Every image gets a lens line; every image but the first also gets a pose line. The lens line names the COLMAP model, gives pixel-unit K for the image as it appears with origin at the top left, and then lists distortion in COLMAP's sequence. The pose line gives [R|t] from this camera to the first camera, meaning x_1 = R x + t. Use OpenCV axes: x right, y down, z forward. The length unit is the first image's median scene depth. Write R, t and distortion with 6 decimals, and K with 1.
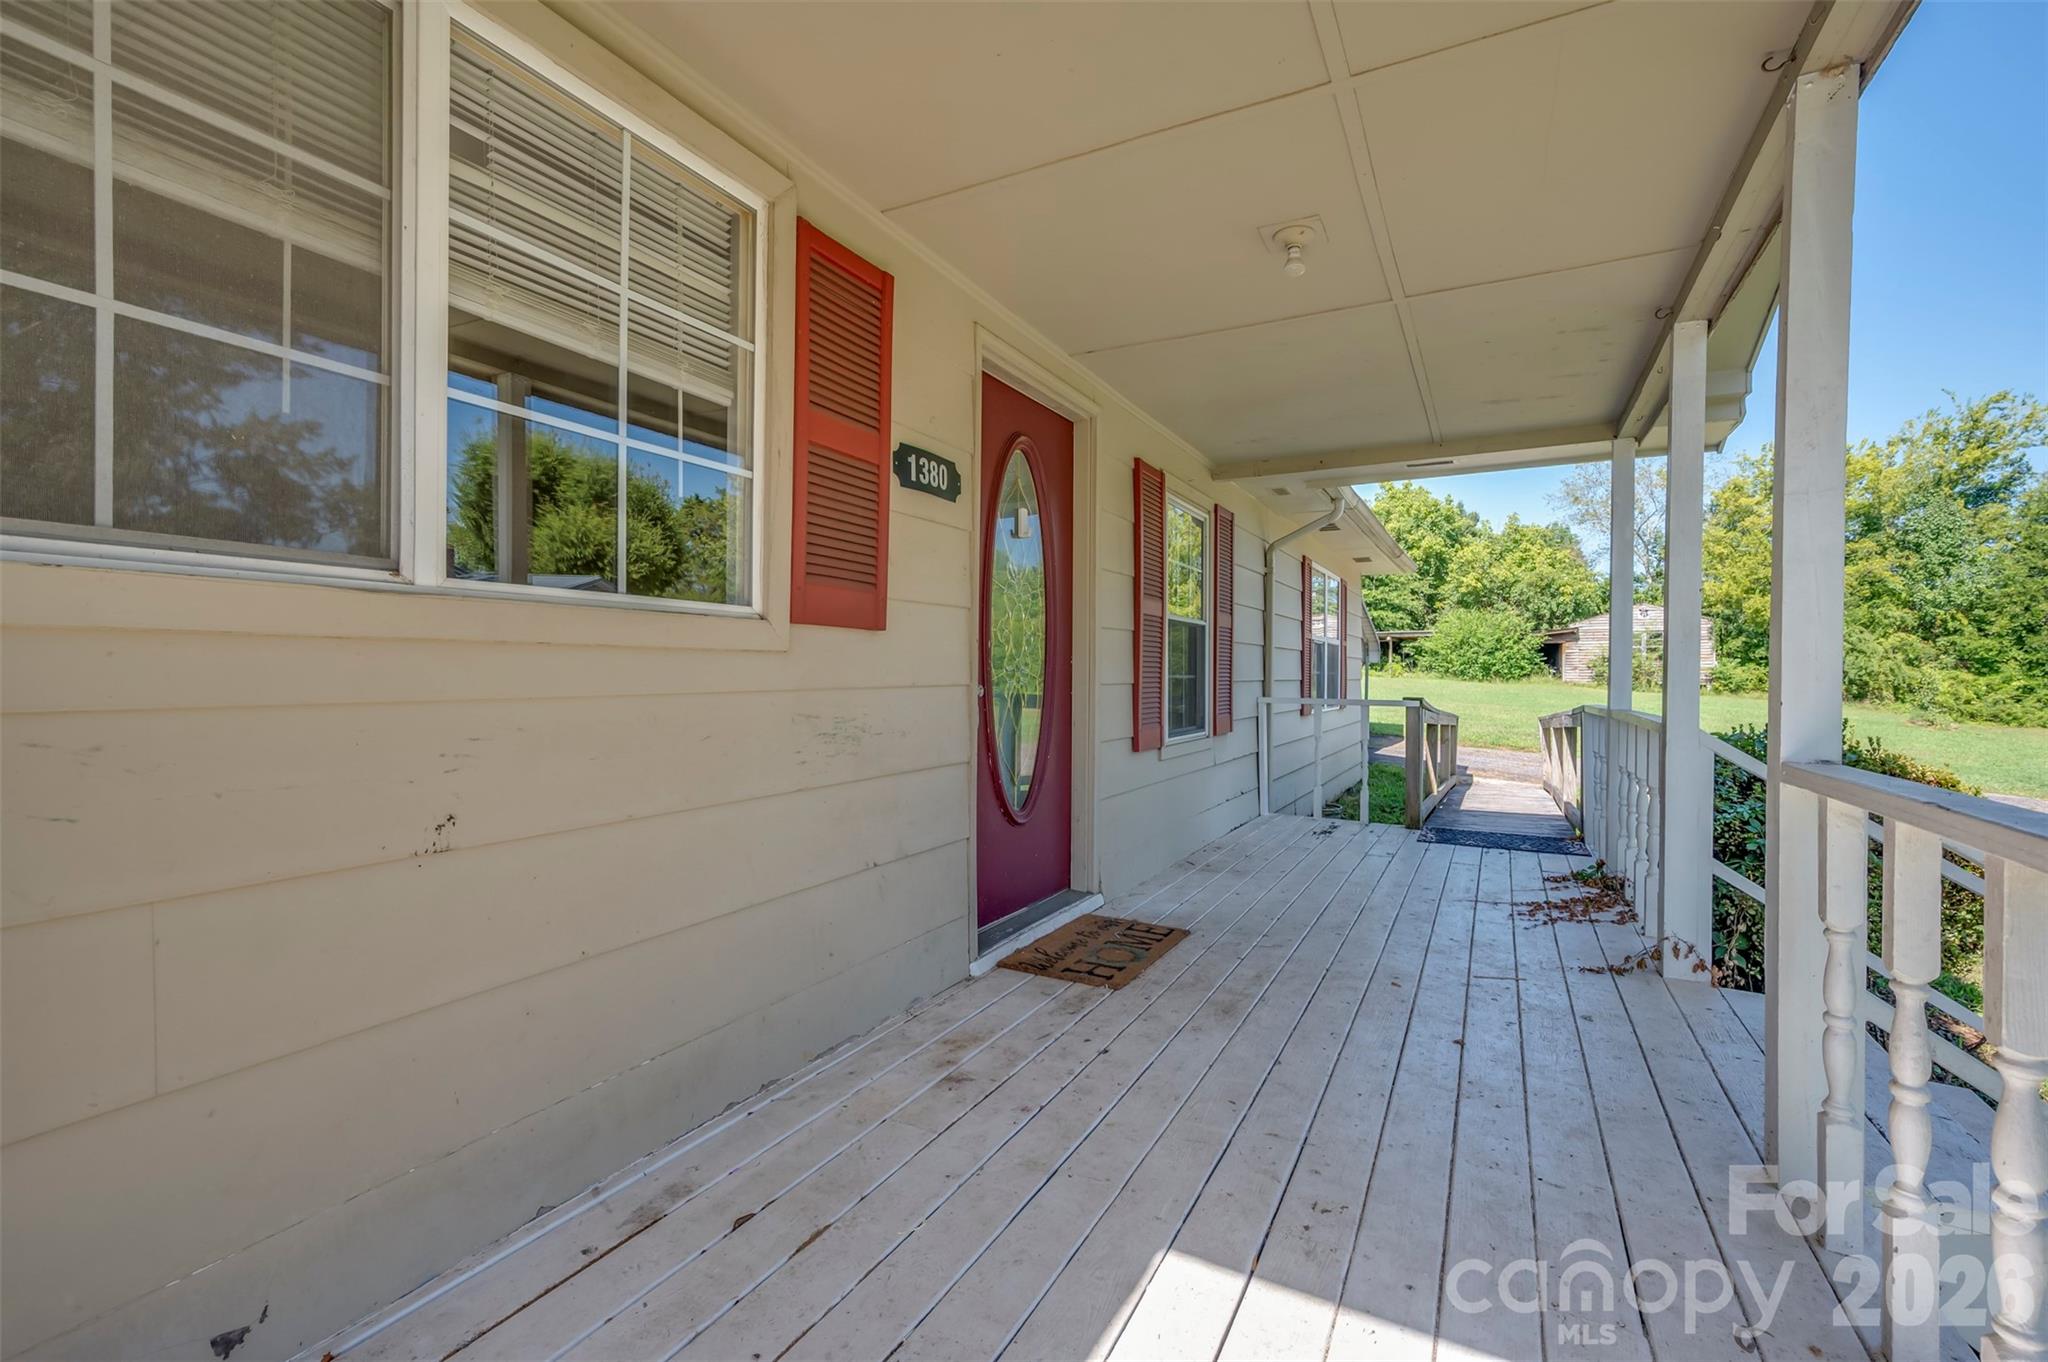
lens RADIAL K [[887.4, 0, 1016.3], [0, 887.4, 676.7], [0, 0, 1]] dist [0.003260, -0.000468]
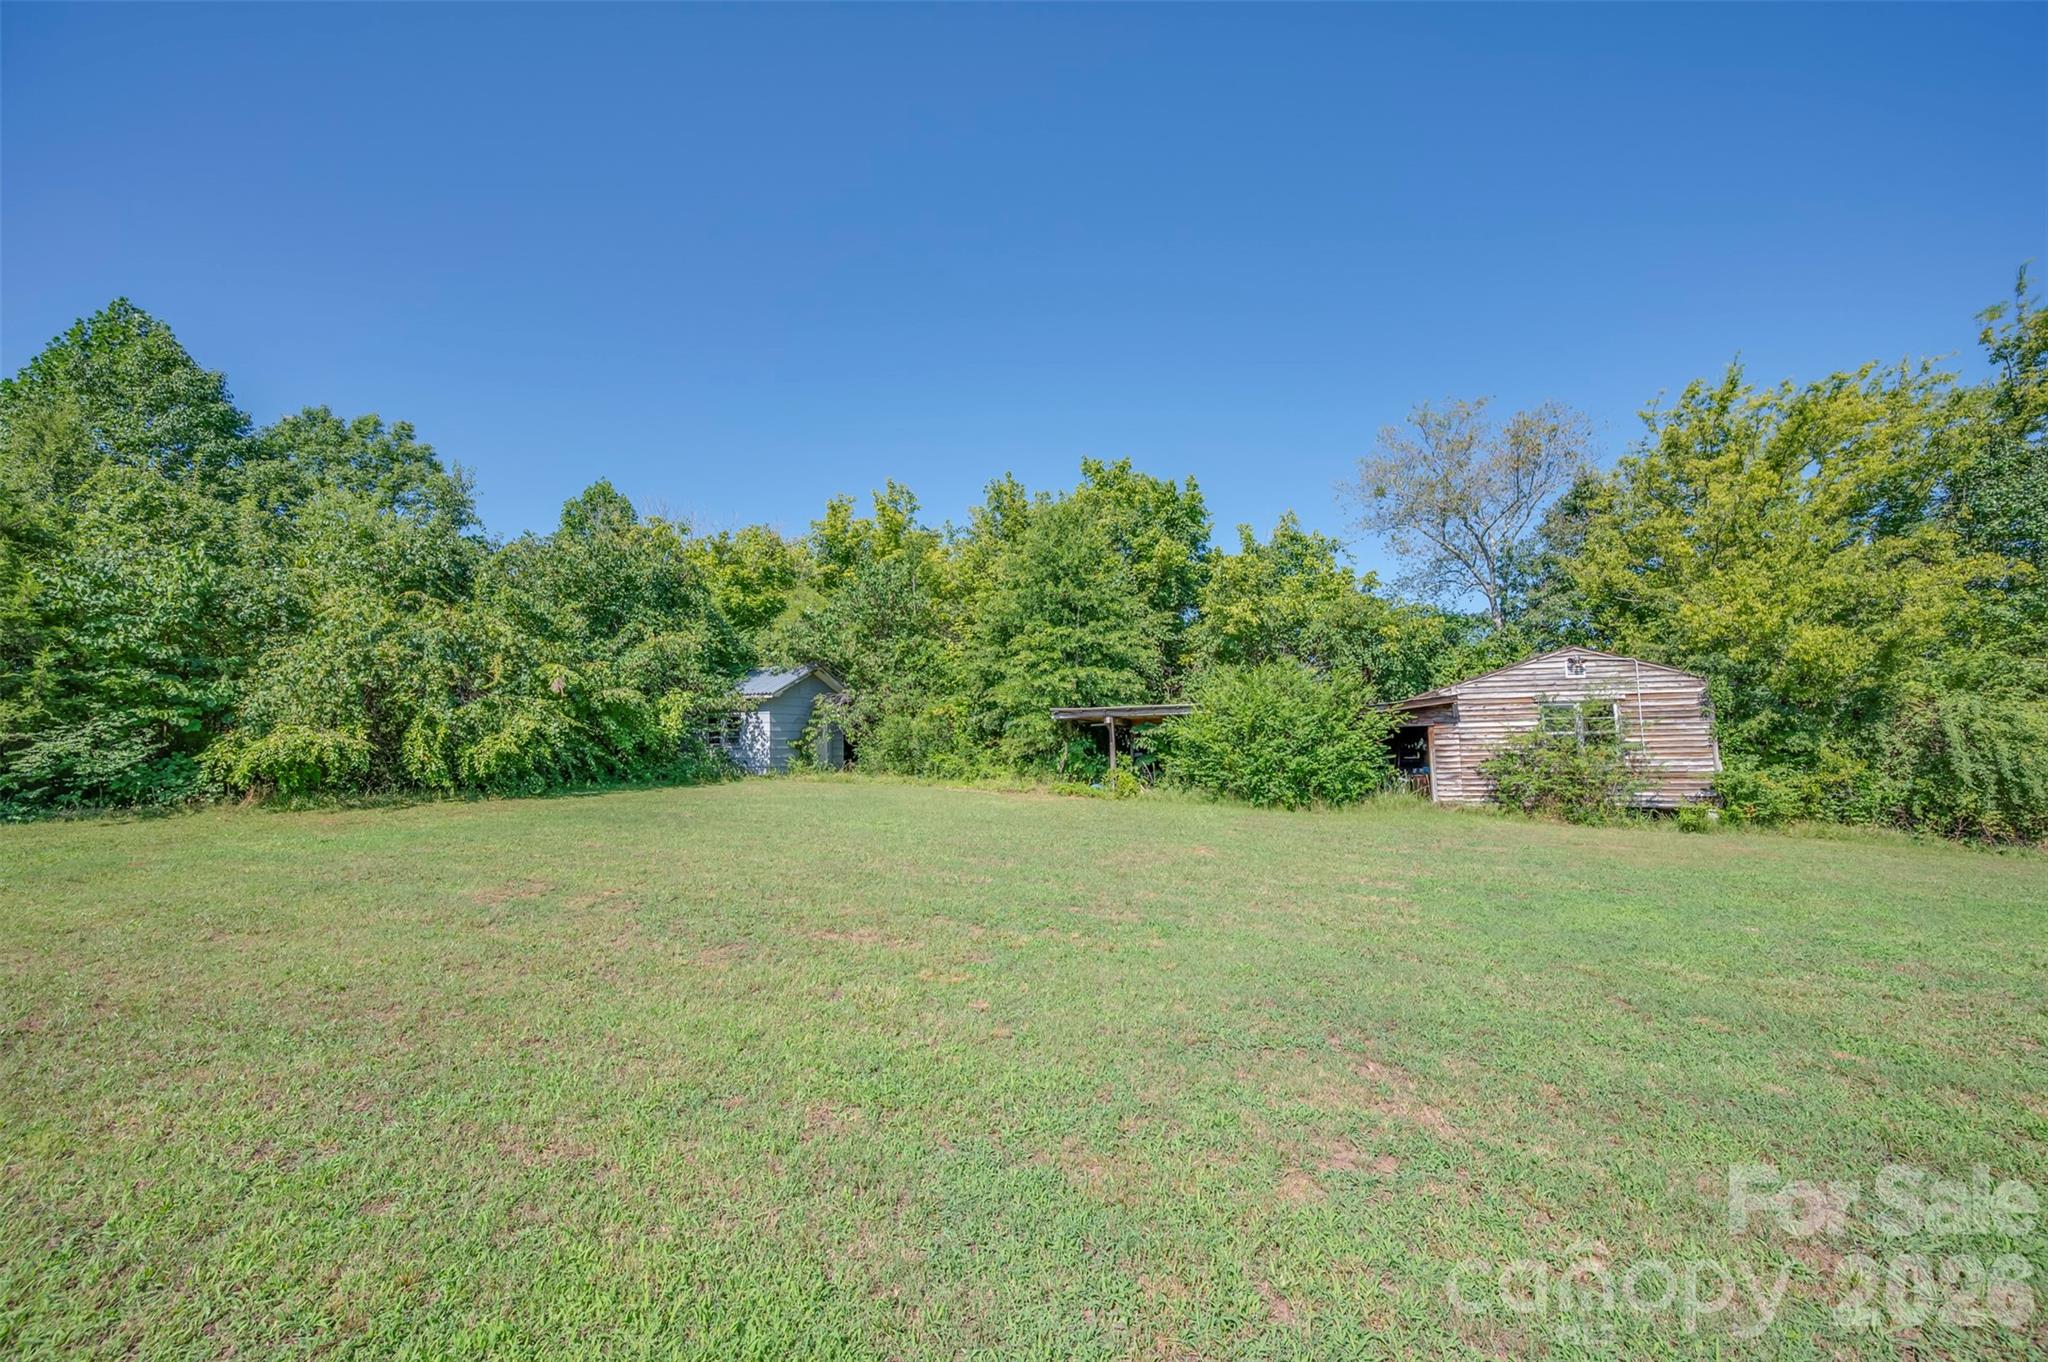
lens RADIAL K [[887.4, 0, 1023.3], [0, 887.4, 675.4], [0, 0, 1]] dist [0.003260, -0.000468]
pose [[0.949694, 0.004678, 0.313144, 0.214005], [0.024127, 0.995824, -0.088050, -0.024970], [-0.312248, 0.091175, 0.945615, 0.531878]]
